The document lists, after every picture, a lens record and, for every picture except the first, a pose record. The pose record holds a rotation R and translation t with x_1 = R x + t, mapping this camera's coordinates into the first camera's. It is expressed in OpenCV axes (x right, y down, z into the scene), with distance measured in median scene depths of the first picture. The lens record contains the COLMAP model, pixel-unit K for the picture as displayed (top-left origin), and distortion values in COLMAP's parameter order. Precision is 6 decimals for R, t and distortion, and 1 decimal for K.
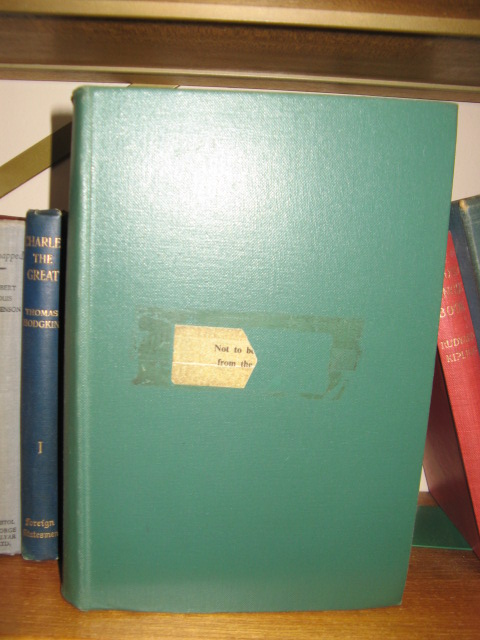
lens RADIAL K [[660.5, 0, 219.2], [0, 660.5, 335.2], [0, 0, 1]] dist [-0.053000, 0.000000]
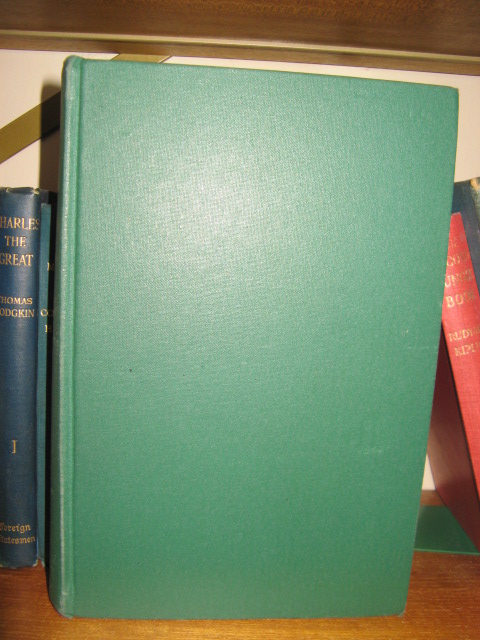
lens RADIAL K [[660.5, 0, 234.9], [0, 660.5, 336.8], [0, 0, 1]] dist [-0.053000, 0.000000]
pose [[0.999947, 0.002924, 0.009919, 0.027683], [-0.003140, 0.999755, 0.021890, -0.004411], [-0.009853, -0.021920, 0.999711, 0.080726]]
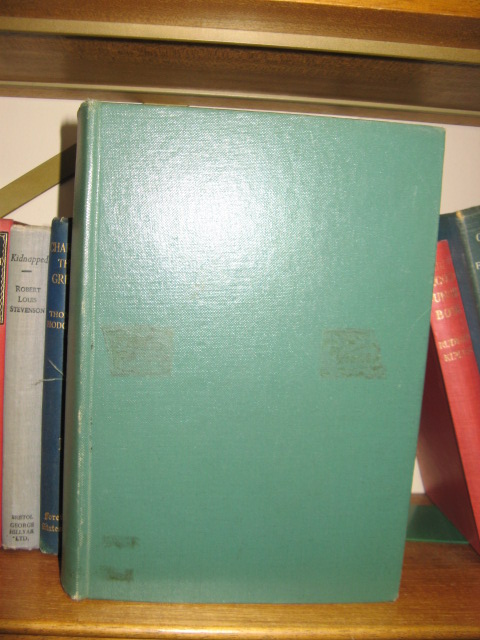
lens RADIAL K [[660.5, 0, 224.8], [0, 660.5, 329.2], [0, 0, 1]] dist [-0.053000, 0.000000]
pose [[0.999239, 0.003310, 0.038868, -0.053458], [-0.001475, 0.998887, -0.047152, 0.039140], [-0.038981, 0.047059, 0.998131, -0.059374]]
